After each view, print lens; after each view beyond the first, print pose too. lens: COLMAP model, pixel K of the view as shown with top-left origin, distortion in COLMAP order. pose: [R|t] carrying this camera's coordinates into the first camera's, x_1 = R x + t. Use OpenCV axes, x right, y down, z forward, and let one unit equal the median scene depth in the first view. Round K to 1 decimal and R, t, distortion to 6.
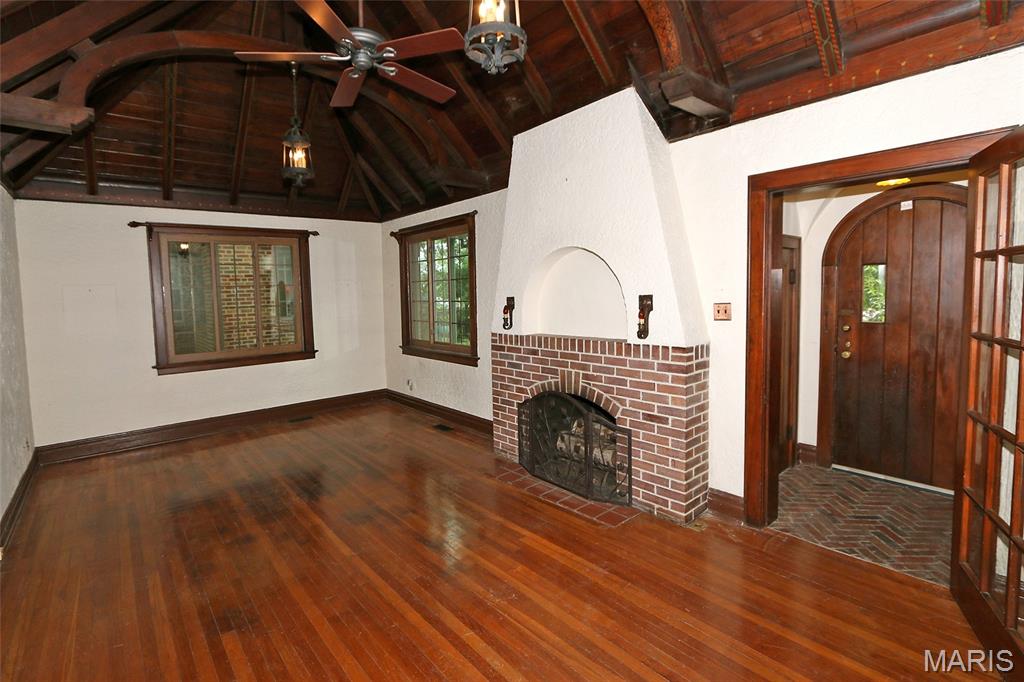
lens RADIAL K [[479.1, 0, 499.5], [0, 479.1, 328.3], [0, 0, 1]] dist [-0.019332, 0.002612]
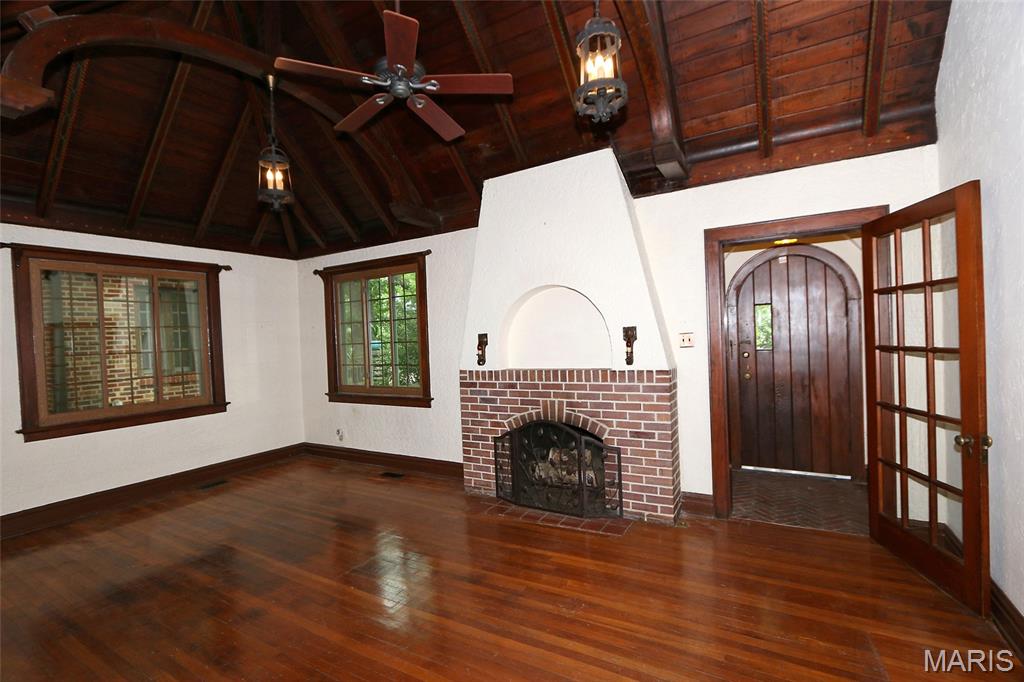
lens RADIAL K [[479.1, 0, 524.2], [0, 479.1, 349.6], [0, 0, 1]] dist [-0.019332, 0.002612]
pose [[0.939969, -0.021324, 0.340594, -0.266160], [0.041479, 0.997785, -0.052002, 0.028038], [-0.338730, 0.063008, 0.938771, 0.010899]]
